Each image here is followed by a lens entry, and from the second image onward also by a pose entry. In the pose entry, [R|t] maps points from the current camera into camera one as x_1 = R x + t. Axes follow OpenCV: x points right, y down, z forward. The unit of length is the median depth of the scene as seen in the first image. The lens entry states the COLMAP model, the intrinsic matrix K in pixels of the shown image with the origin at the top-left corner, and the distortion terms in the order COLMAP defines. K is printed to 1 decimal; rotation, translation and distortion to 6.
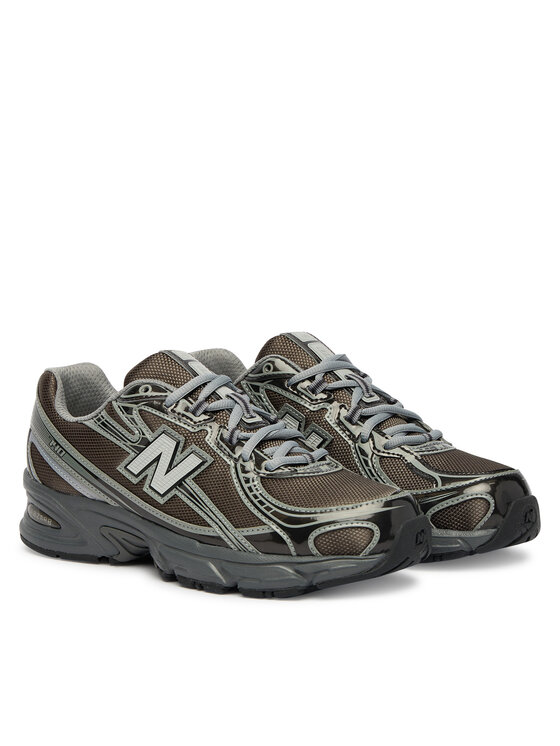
lens RADIAL K [[1935.9, 0, 280.0], [0, 1935.9, 373.0], [0, 0, 1]] dist [0.873156, 0.010704]
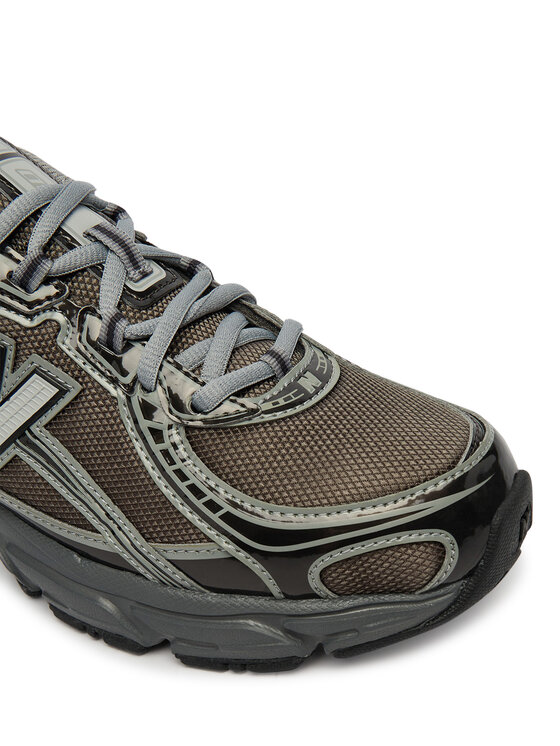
lens RADIAL K [[942.6, 0, 280.0], [0, 942.6, 373.0], [0, 0, 1]] dist [0.122563, -0.000391]
pose [[0.984832, -0.137446, 0.105897, -0.009632], [0.083221, 0.909719, 0.406799, -0.052316], [-0.152250, -0.391816, 0.907359, 0.780951]]
